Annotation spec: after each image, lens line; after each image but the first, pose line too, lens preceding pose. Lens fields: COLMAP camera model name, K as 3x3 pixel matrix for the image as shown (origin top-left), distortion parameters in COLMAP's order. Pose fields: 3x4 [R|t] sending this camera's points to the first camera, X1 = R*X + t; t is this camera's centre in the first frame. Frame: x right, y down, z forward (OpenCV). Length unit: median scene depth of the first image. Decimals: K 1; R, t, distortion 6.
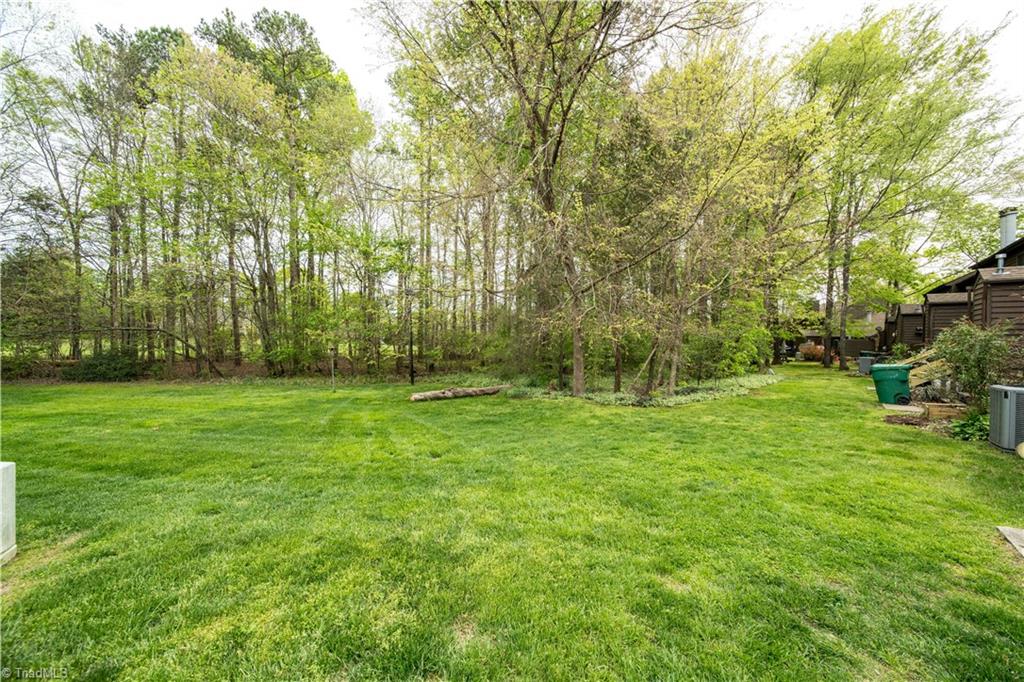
lens RADIAL K [[359.0, 0, 516.8], [0, 359.0, 340.2], [0, 0, 1]] dist [0.001344, -0.003665]
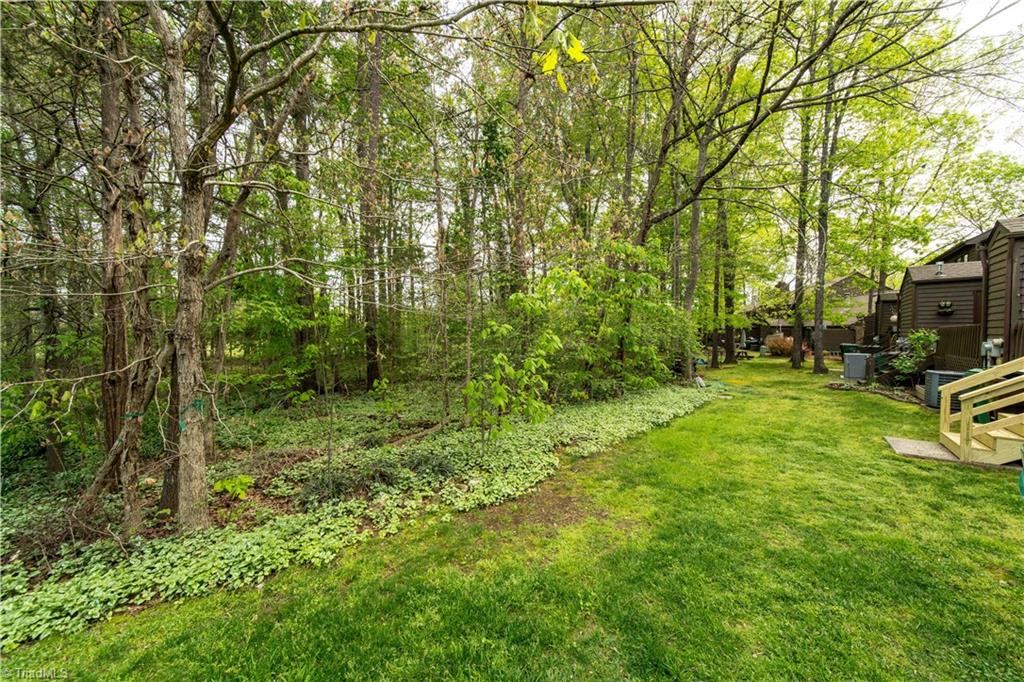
lens RADIAL K [[359.0, 0, 516.8], [0, 359.0, 340.2], [0, 0, 1]] dist [0.001344, -0.003665]
pose [[0.998762, -0.011995, 0.048277, 0.232313], [0.011277, 0.999822, 0.015121, 0.003447], [-0.048450, -0.014558, 0.998720, 0.266654]]
